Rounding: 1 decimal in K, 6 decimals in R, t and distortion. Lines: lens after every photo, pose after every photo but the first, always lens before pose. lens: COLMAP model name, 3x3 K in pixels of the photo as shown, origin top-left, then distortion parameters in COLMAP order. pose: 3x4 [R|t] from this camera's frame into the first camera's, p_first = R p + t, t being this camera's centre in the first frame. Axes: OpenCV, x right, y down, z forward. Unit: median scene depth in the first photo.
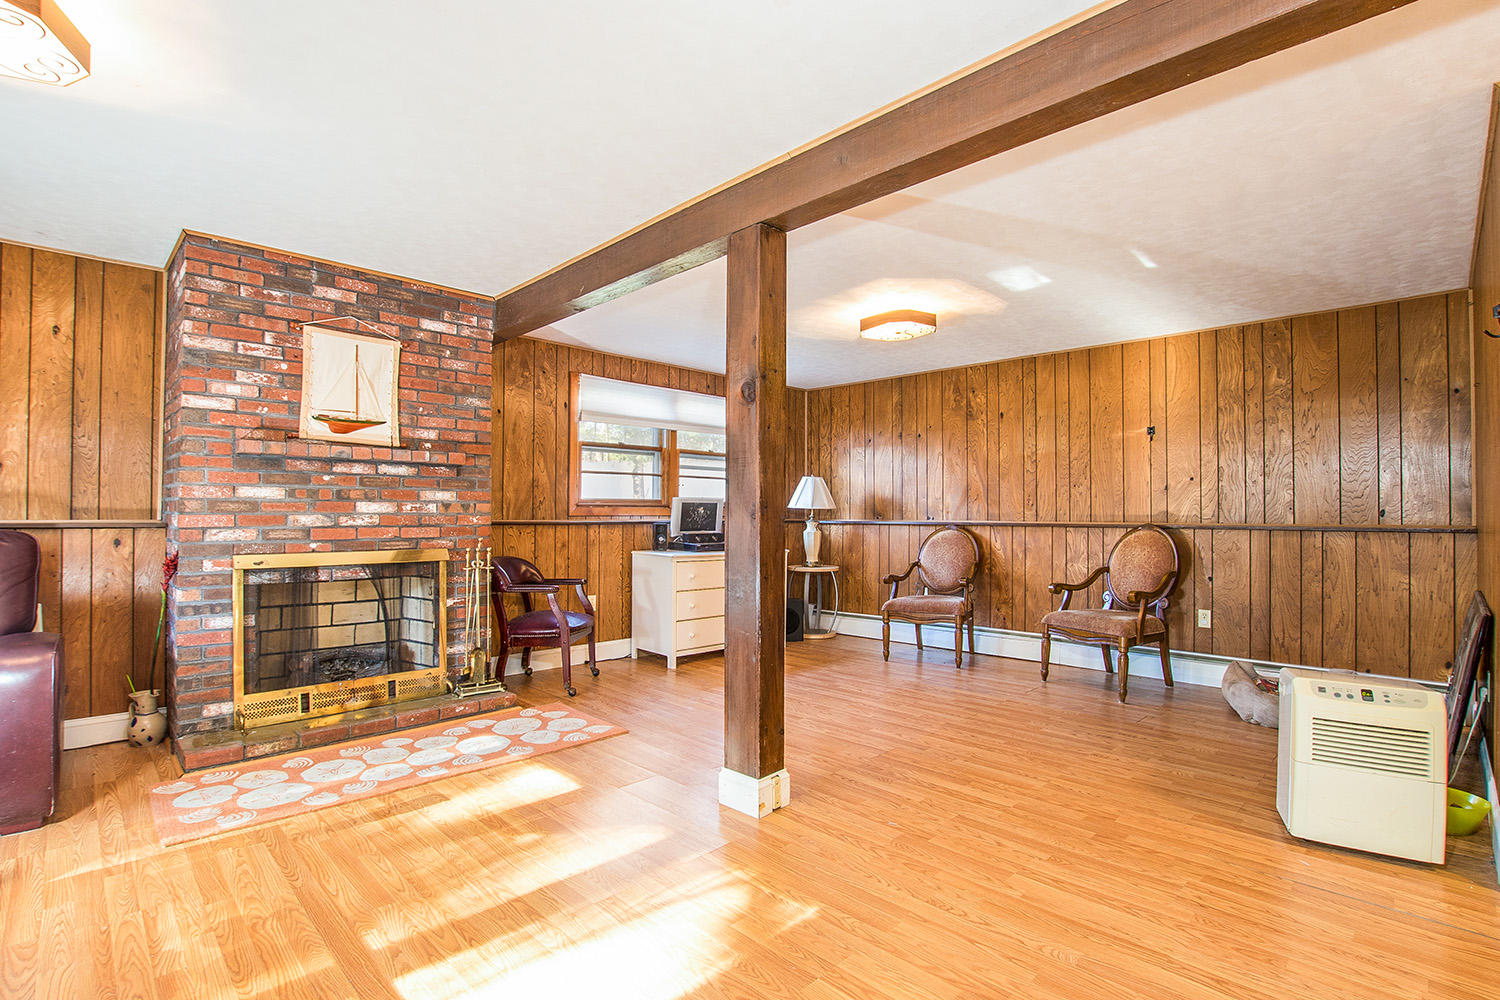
lens RADIAL K [[705.5, 0, 750.2], [0, 705.5, 505.3], [0, 0, 1]] dist [-0.038150, 0.007133]
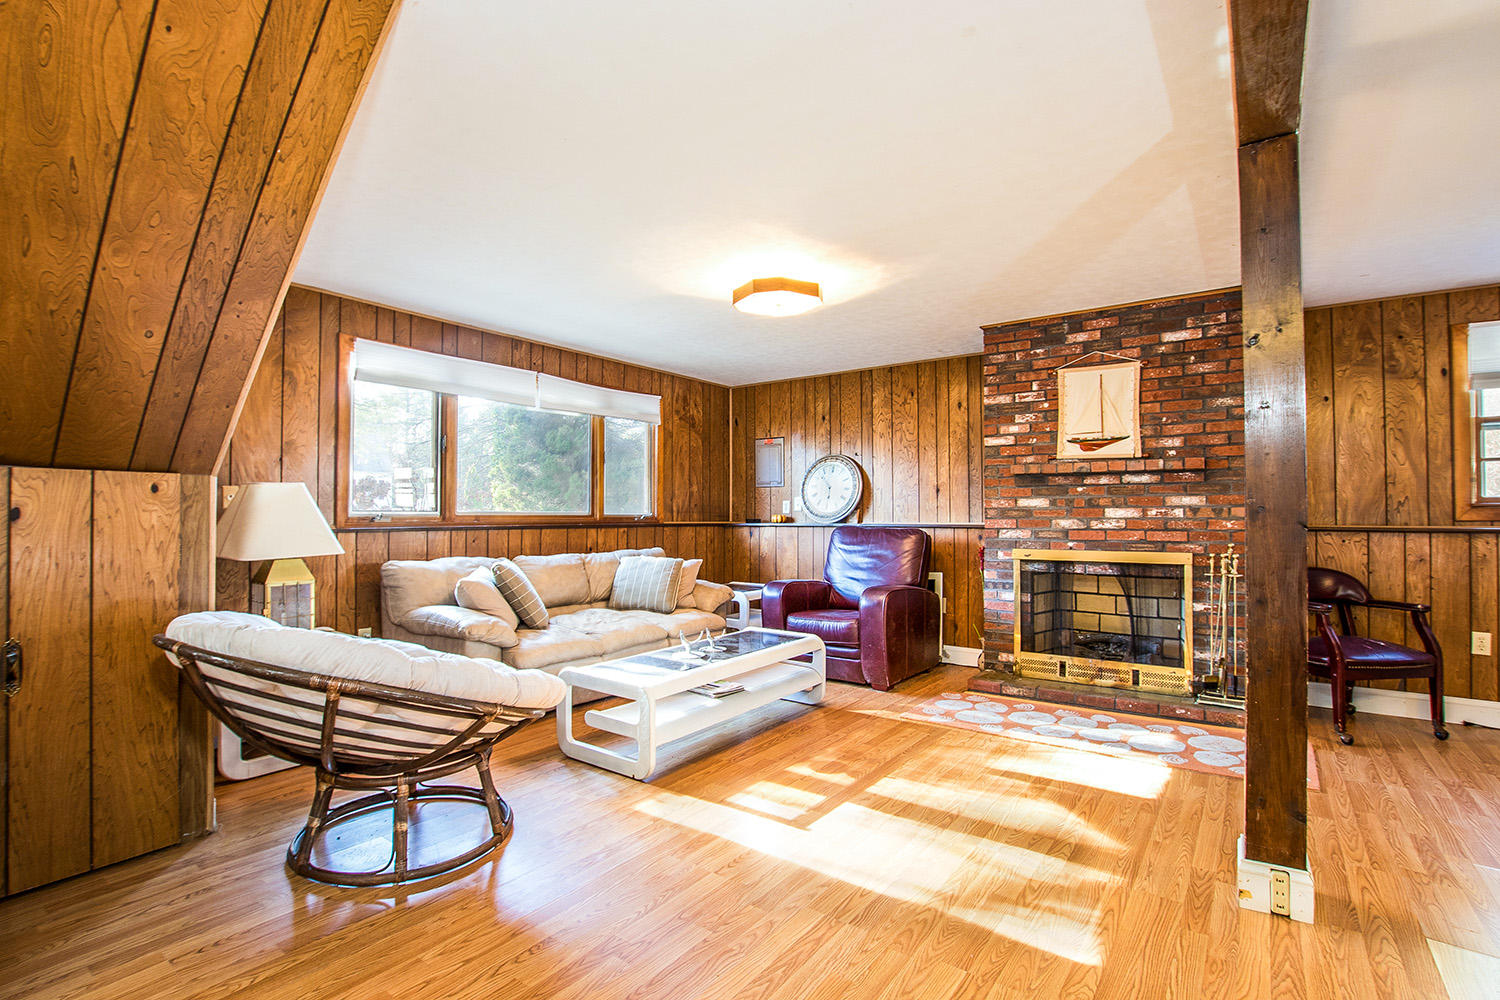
lens RADIAL K [[705.5, 0, 750.2], [0, 705.5, 505.3], [0, 0, 1]] dist [-0.038150, 0.007133]
pose [[0.136640, -0.018012, -0.990457, 0.520543], [0.013393, 0.999777, -0.016334, 0.001146], [0.990530, -0.011033, 0.136850, 0.257600]]
